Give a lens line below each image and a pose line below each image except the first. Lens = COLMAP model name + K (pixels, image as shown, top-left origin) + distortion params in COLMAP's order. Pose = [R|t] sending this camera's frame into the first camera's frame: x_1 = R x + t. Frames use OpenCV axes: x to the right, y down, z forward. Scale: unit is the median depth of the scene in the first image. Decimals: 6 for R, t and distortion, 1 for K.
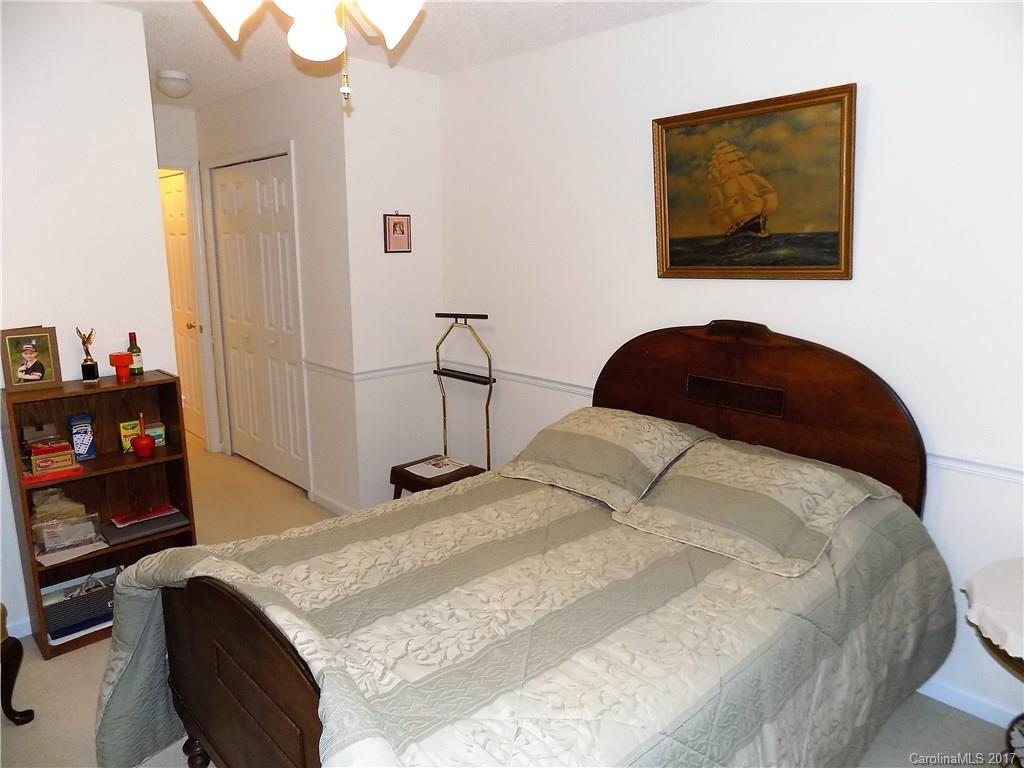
lens RADIAL K [[688.5, 0, 517.0], [0, 688.5, 381.5], [0, 0, 1]] dist [-0.077633, 0.075989]
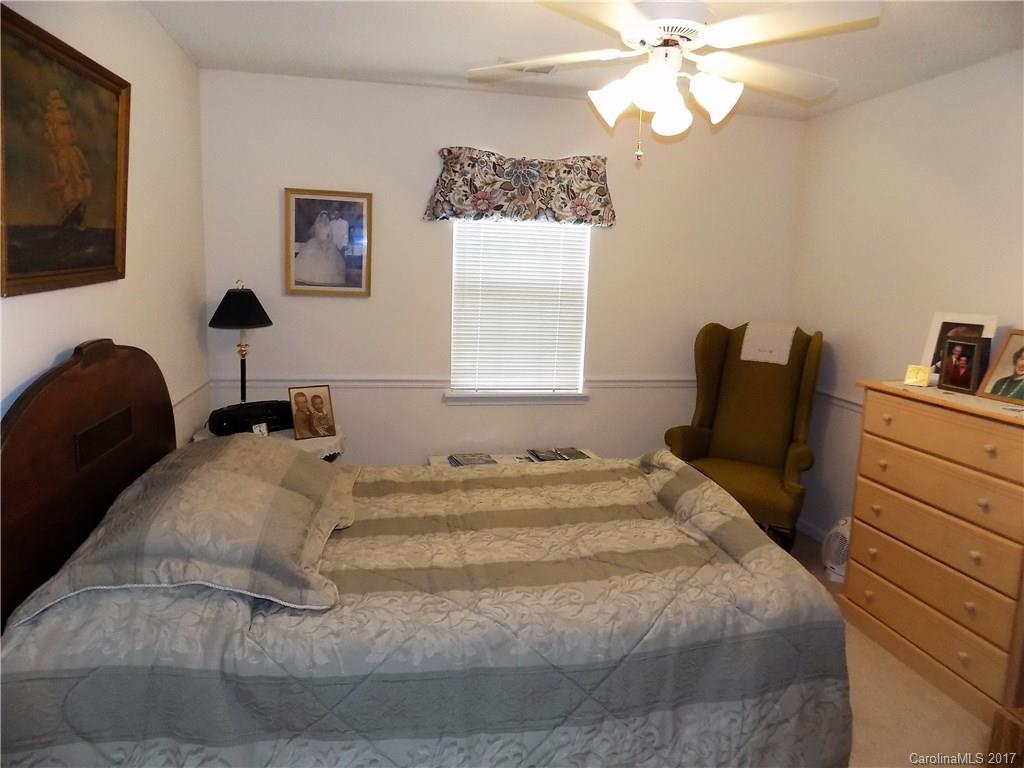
lens RADIAL K [[688.5, 0, 517.0], [0, 688.5, 381.5], [0, 0, 1]] dist [-0.077633, 0.075989]
pose [[-0.845066, -0.119710, 0.521088, -0.482029], [0.070862, 0.940937, 0.331082, -0.266793], [-0.529945, 0.316712, -0.786671, 1.378029]]
